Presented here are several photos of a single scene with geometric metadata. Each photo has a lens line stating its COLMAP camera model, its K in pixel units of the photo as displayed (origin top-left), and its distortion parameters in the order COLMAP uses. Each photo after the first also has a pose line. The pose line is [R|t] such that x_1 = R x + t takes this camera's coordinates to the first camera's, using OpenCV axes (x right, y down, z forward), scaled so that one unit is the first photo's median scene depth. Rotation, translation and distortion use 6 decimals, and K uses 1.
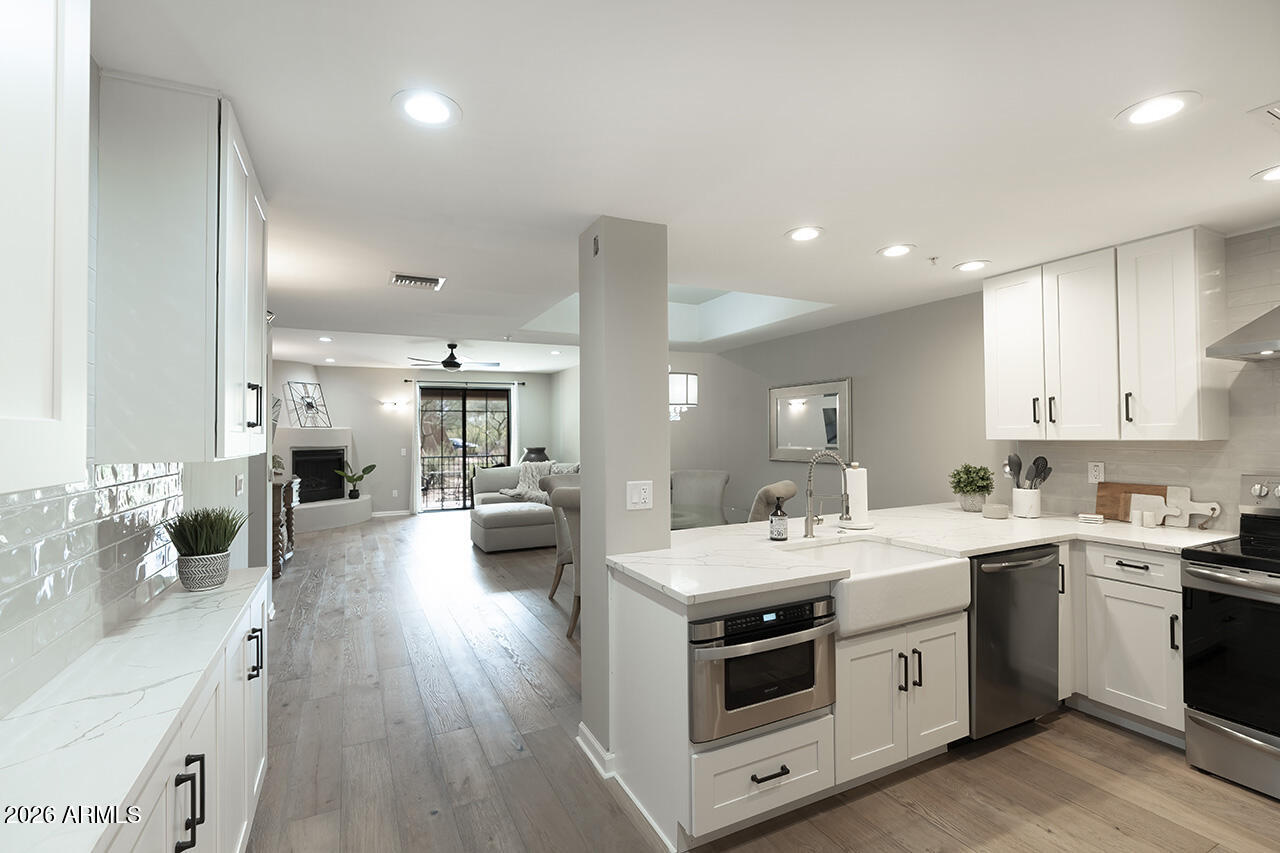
lens RADIAL K [[580.0, 0, 639.4], [0, 580.0, 426.8], [0, 0, 1]] dist [-0.000905, -0.000130]
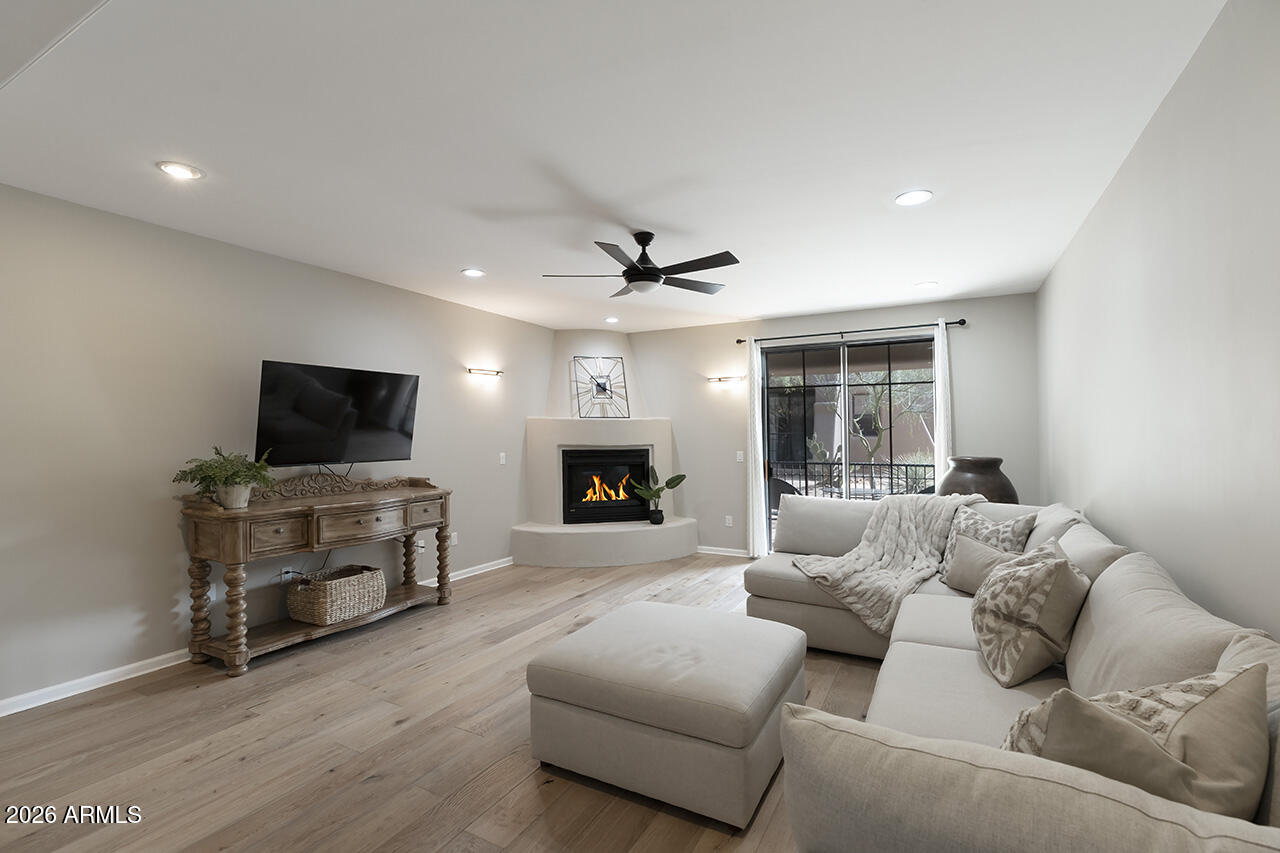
lens RADIAL K [[580.0, 0, 635.5], [0, 580.0, 432.6], [0, 0, 1]] dist [-0.000905, -0.000130]
pose [[0.568587, 0.009036, -0.822574, 0.045153], [0.007023, 0.999850, 0.015838, 0.007335], [0.822593, -0.014782, 0.568438, 0.574246]]
